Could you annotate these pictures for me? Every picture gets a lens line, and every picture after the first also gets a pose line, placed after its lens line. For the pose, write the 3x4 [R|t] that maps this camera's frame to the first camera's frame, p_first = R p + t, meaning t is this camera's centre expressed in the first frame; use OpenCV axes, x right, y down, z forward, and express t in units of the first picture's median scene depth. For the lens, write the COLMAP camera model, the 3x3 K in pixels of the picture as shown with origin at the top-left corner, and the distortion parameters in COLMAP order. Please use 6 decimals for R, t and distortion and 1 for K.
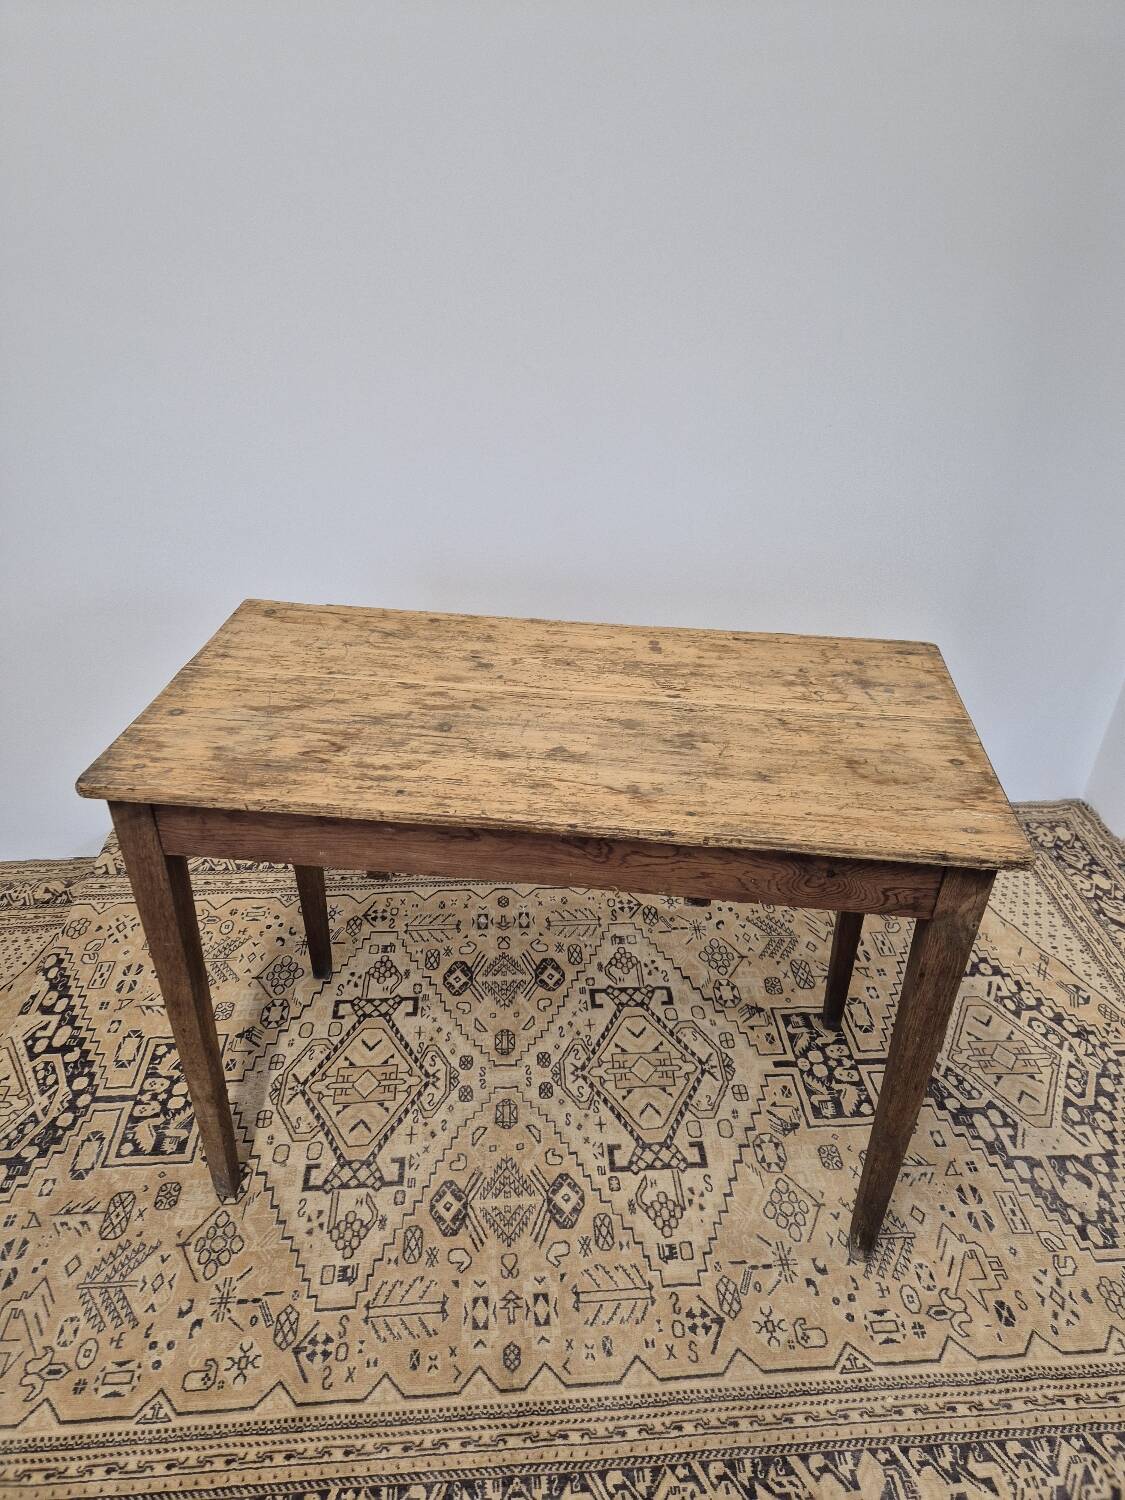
lens RADIAL K [[1001.0, 0, 567.9], [0, 1001.0, 750.8], [0, 0, 1]] dist [0.067624, -0.060544]
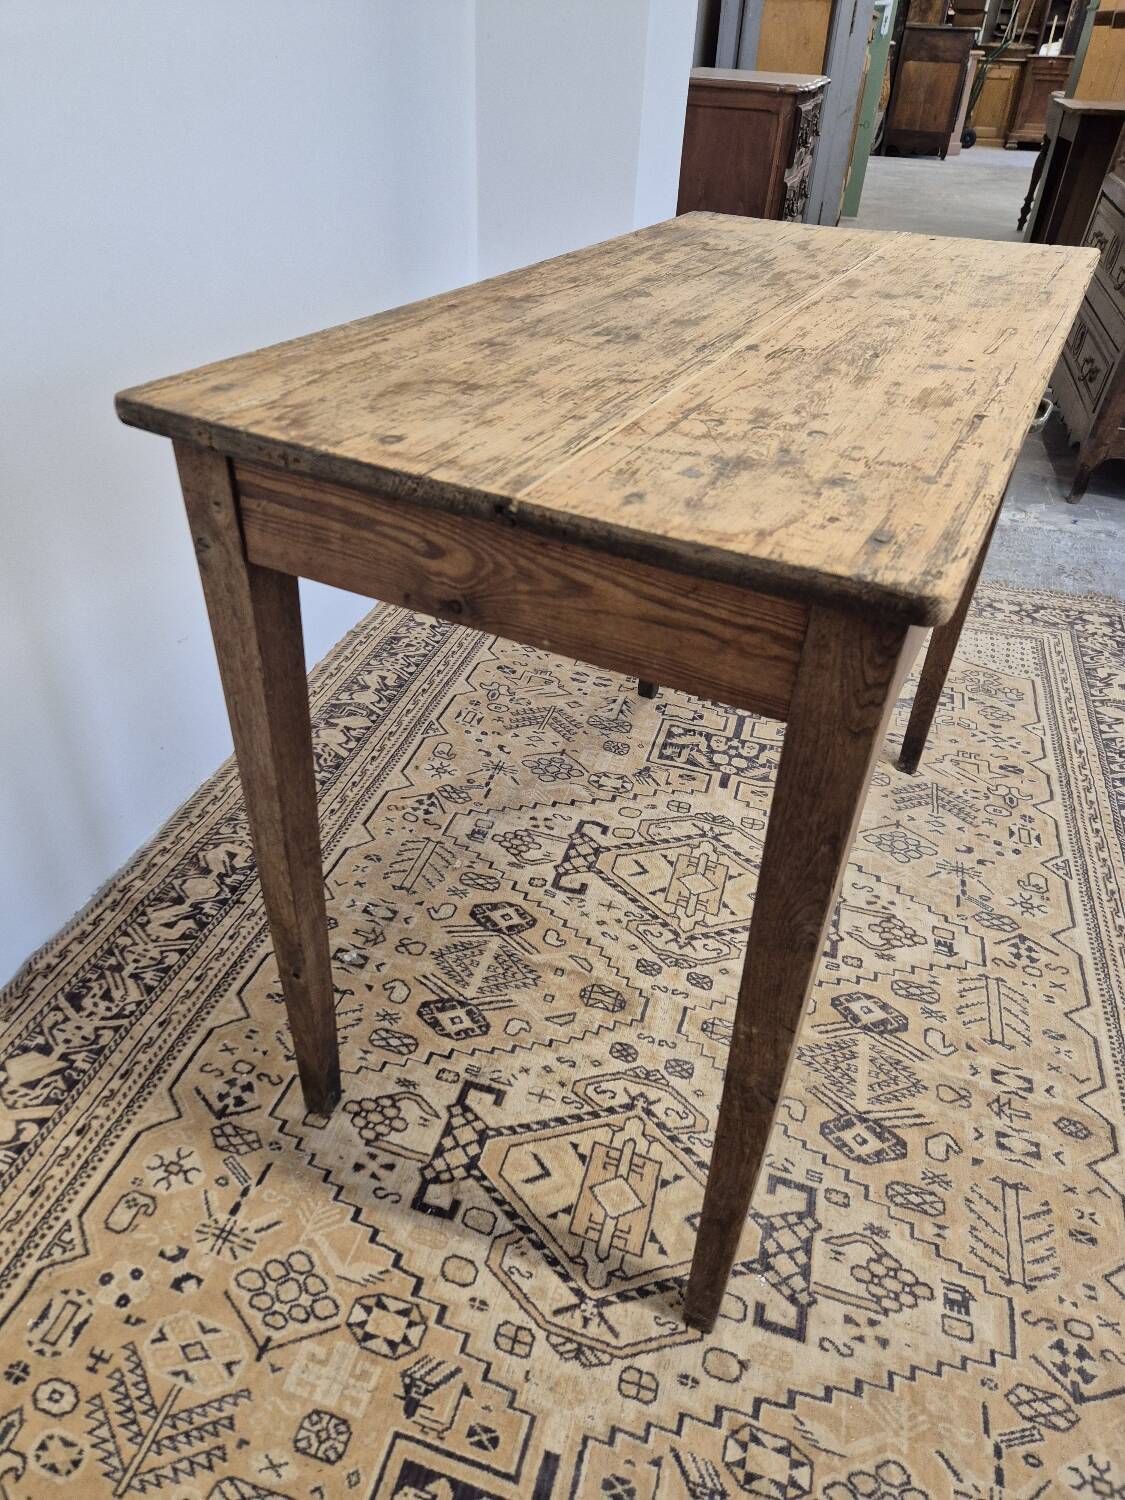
lens RADIAL K [[1001.0, 0, 555.9], [0, 1001.0, 728.4], [0, 0, 1]] dist [0.067624, -0.060544]
pose [[0.356815, -0.534238, 0.766337, -0.529323], [0.469636, 0.811719, 0.347208, -0.117324], [-0.807542, 0.236011, 0.540532, 0.654893]]
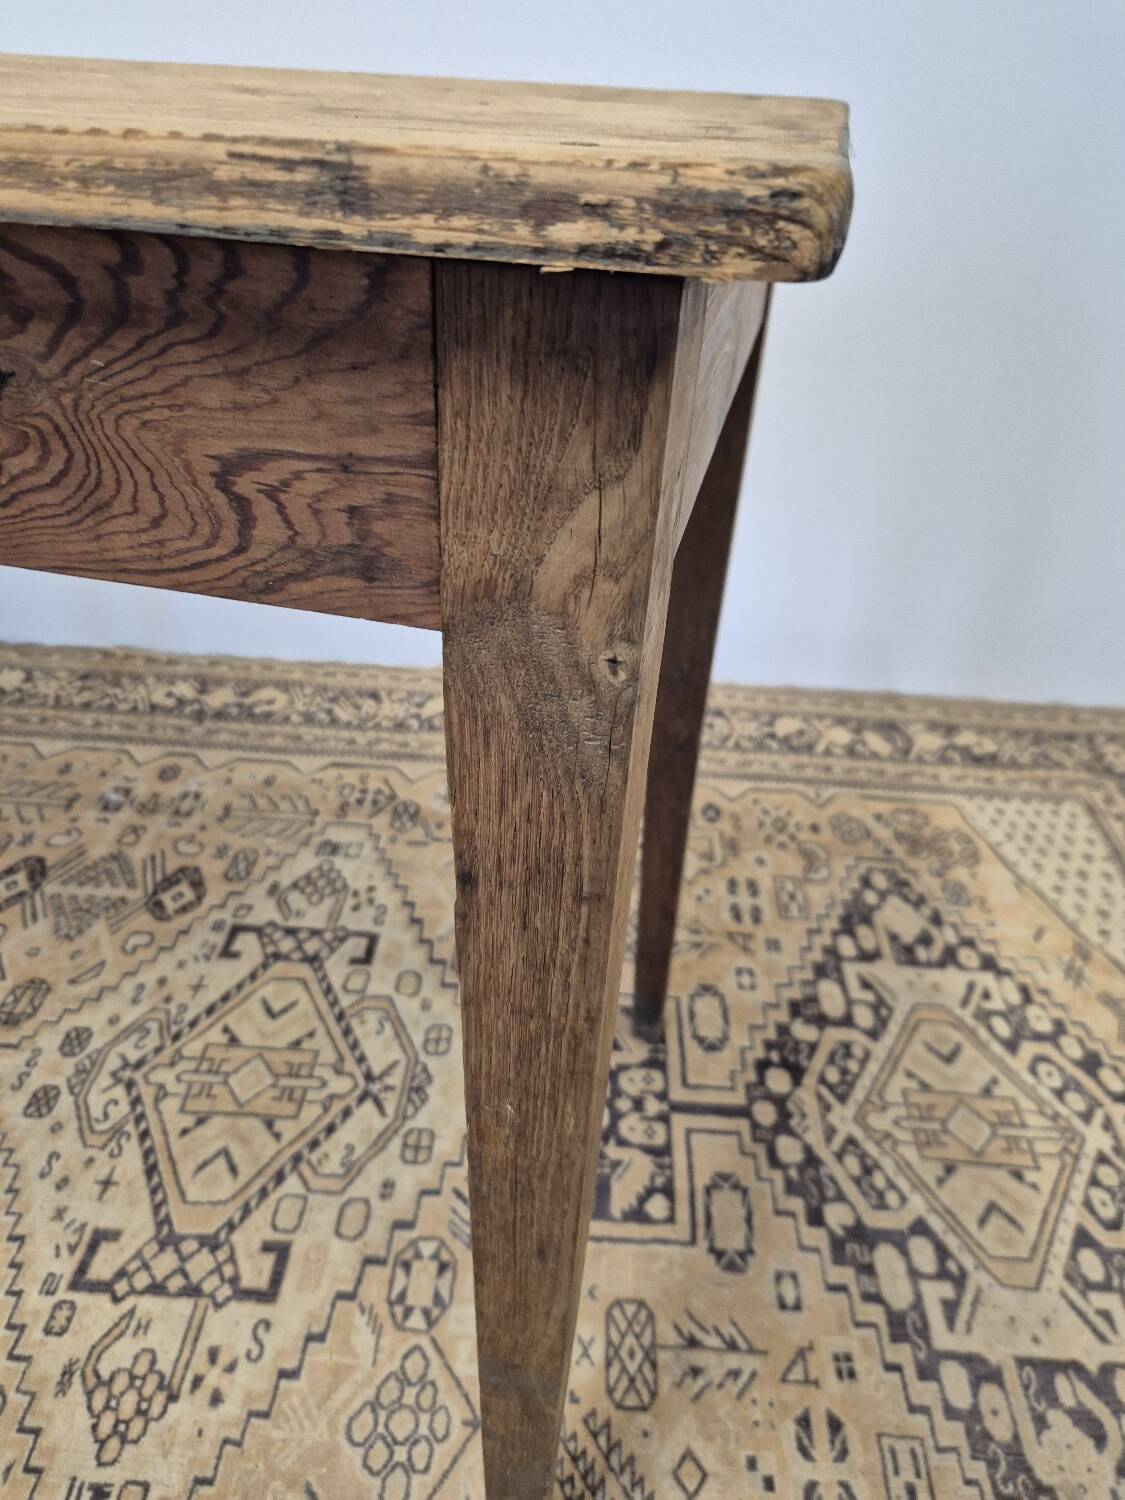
lens RADIAL K [[1015.5, 0, 576.1], [0, 1015.5, 775.0], [0, 0, 1]] dist [0.058964, -0.051251]
pose [[0.993716, 0.086920, -0.070516, 0.273346], [-0.083115, 0.995009, 0.055219, 0.122493], [0.074964, -0.049011, 0.995981, 0.516084]]
